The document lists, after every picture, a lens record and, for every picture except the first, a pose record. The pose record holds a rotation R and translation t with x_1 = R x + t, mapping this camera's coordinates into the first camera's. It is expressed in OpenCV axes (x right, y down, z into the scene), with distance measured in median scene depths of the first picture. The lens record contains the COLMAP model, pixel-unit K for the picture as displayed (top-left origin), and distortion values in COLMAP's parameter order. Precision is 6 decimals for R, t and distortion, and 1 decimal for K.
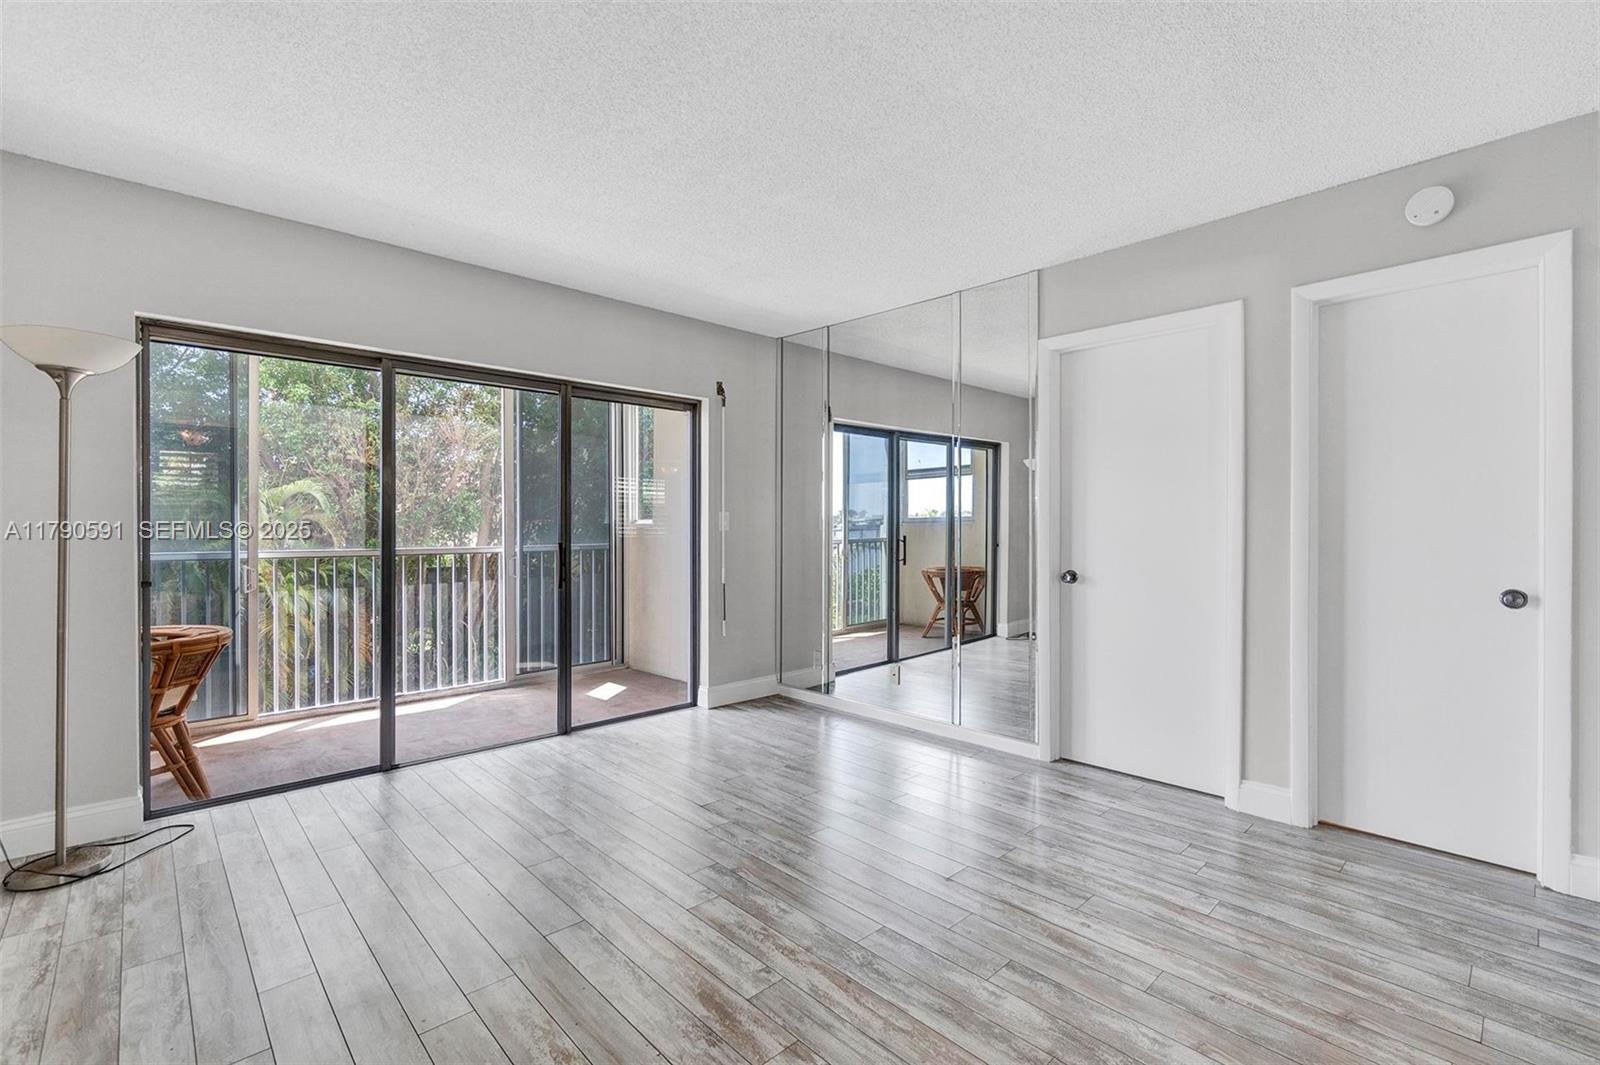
lens RADIAL K [[697.8, 0, 790.1], [0, 697.8, 538.4], [0, 0, 1]] dist [-0.007349, 0.002770]
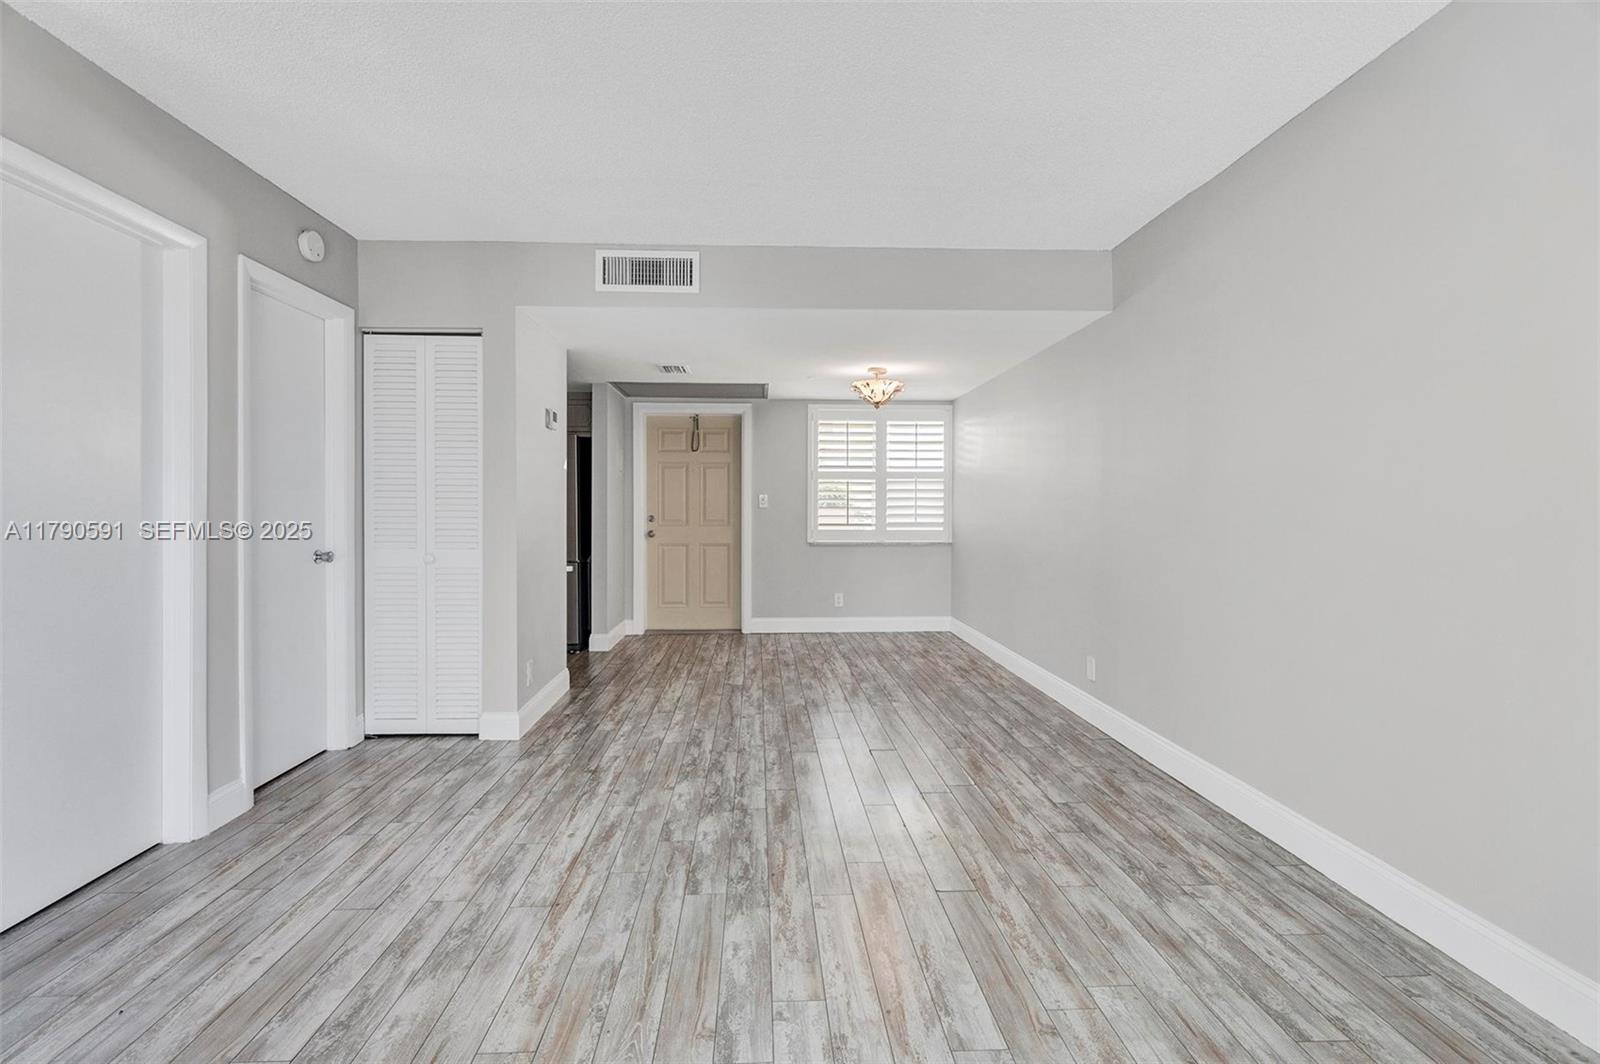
lens RADIAL K [[697.8, 0, 788.1], [0, 697.8, 512.5], [0, 0, 1]] dist [-0.007349, 0.002770]
pose [[-0.758984, -0.006216, 0.651080, -0.508718], [0.007550, 0.999803, 0.018347, -0.015003], [-0.651066, 0.018841, -0.758787, 1.326634]]
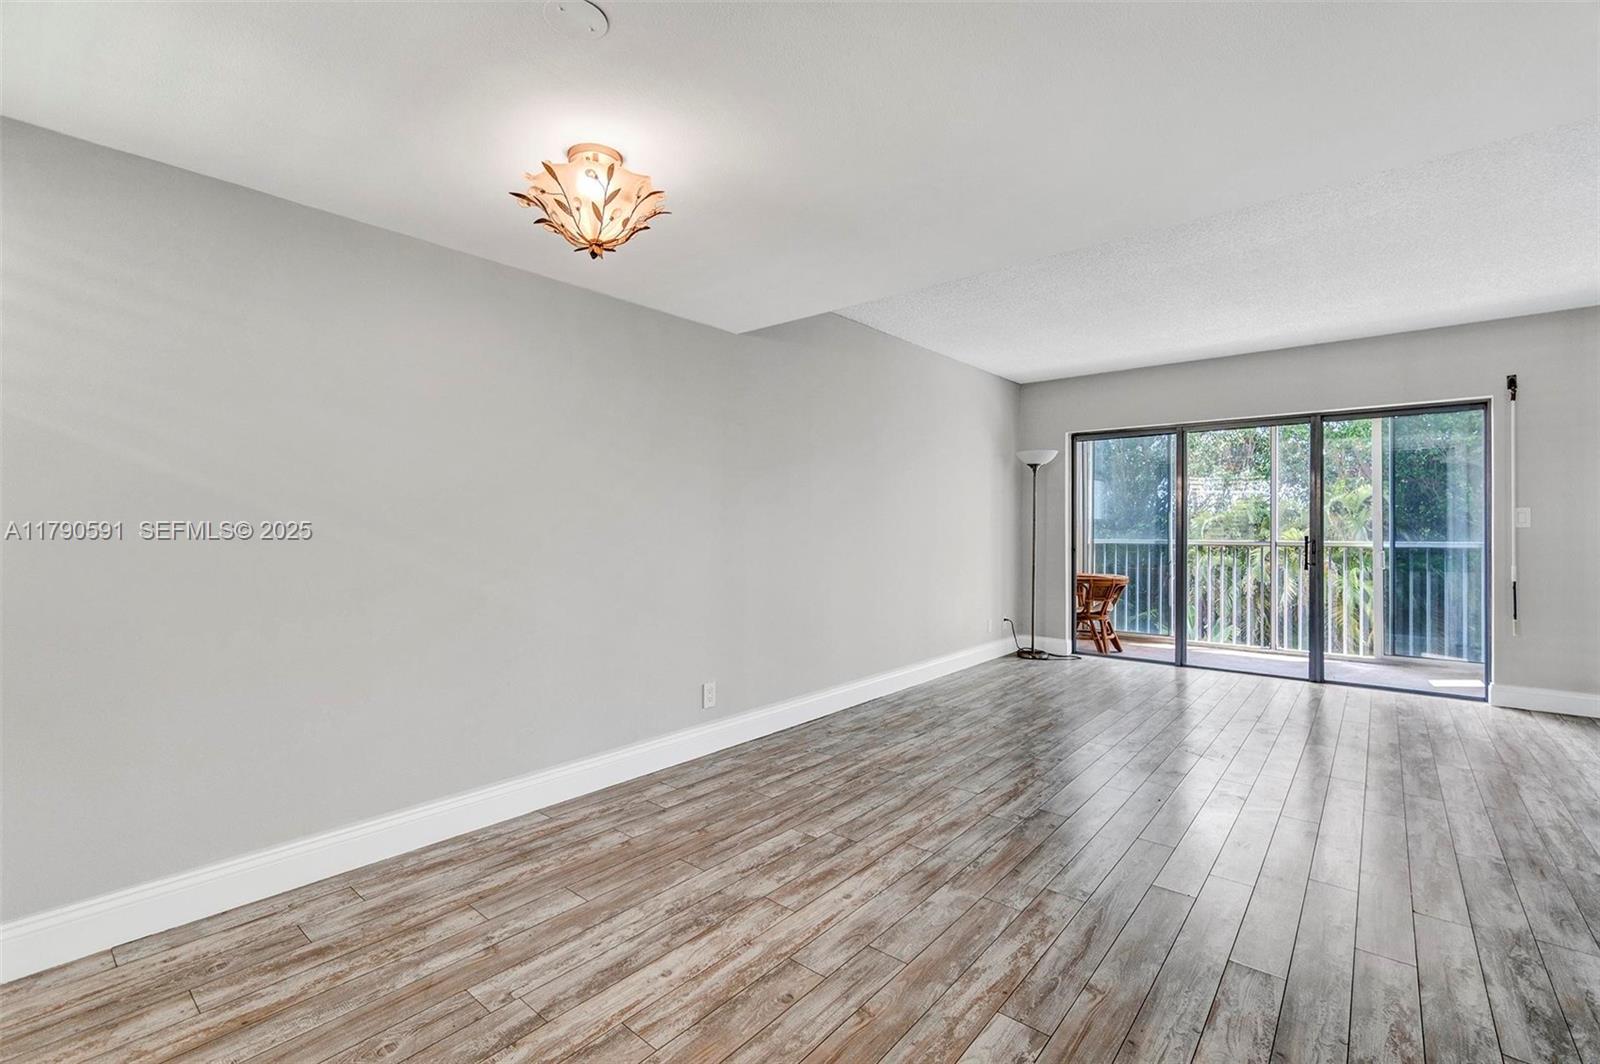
lens RADIAL K [[697.8, 0, 786.4], [0, 697.8, 534.2], [0, 0, 1]] dist [-0.007349, 0.002770]
pose [[0.111245, 0.007711, -0.993763, 1.328063], [-0.016897, 0.999840, 0.005867, 0.018944], [0.993649, 0.016139, 0.111357, -0.200178]]
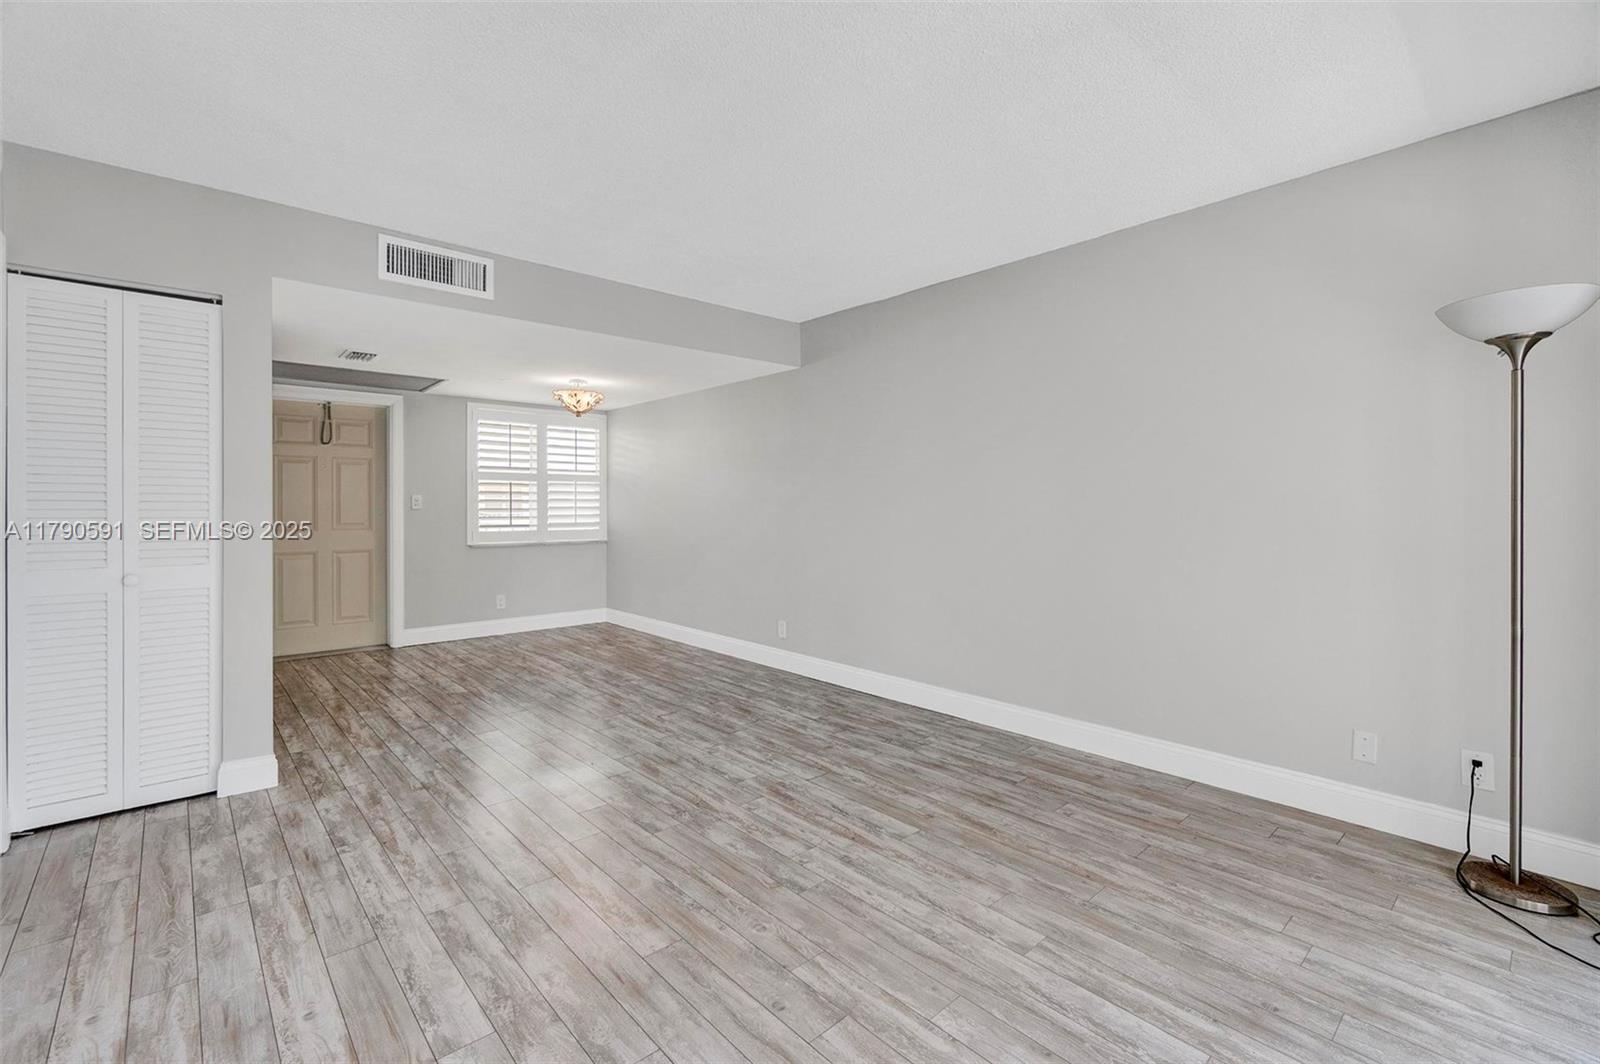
lens RADIAL K [[697.8, 0, 788.8], [0, 697.8, 506.6], [0, 0, 1]] dist [-0.007349, 0.002770]
pose [[-0.999717, -0.001732, 0.023716, -0.106886], [-0.001360, 0.999876, 0.015684, -0.033813], [-0.023741, 0.015647, -0.999596, 1.770215]]
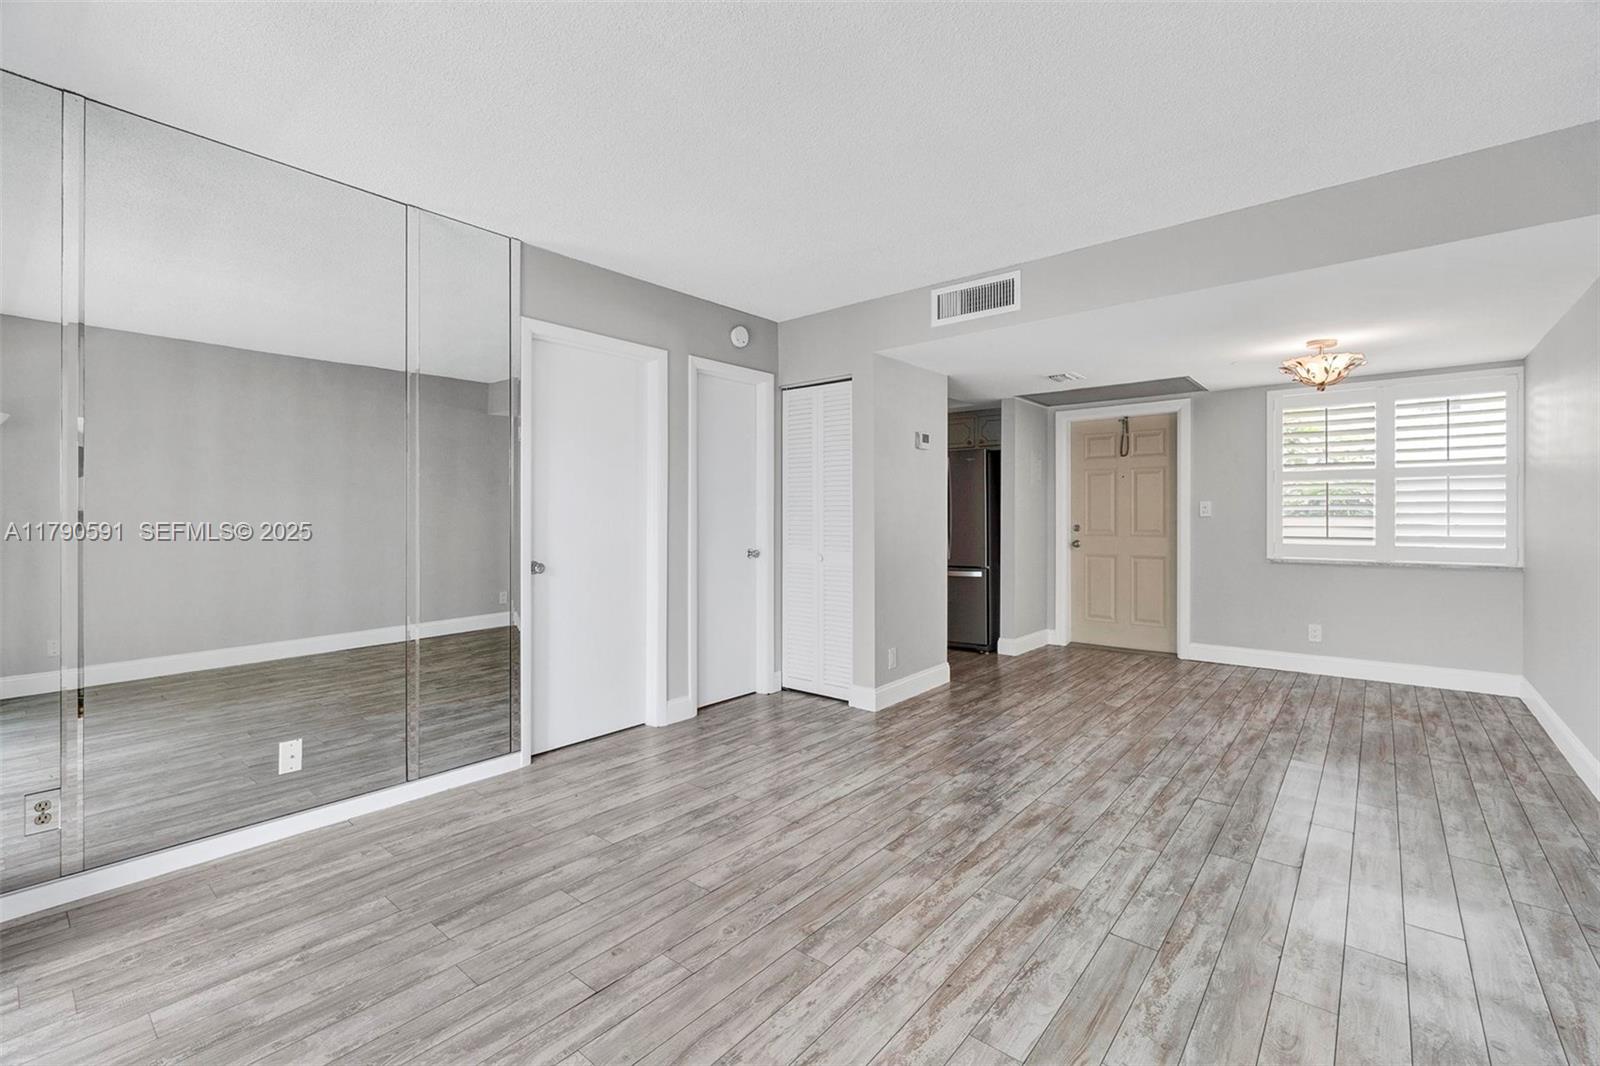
lens RADIAL K [[697.8, 0, 781.3], [0, 697.8, 517.6], [0, 0, 1]] dist [-0.007349, 0.002770]
pose [[-0.104672, -0.002397, 0.994504, -0.828335], [0.017400, 0.999840, 0.004241, -0.016870], [-0.994355, 0.017748, -0.104614, 1.029257]]
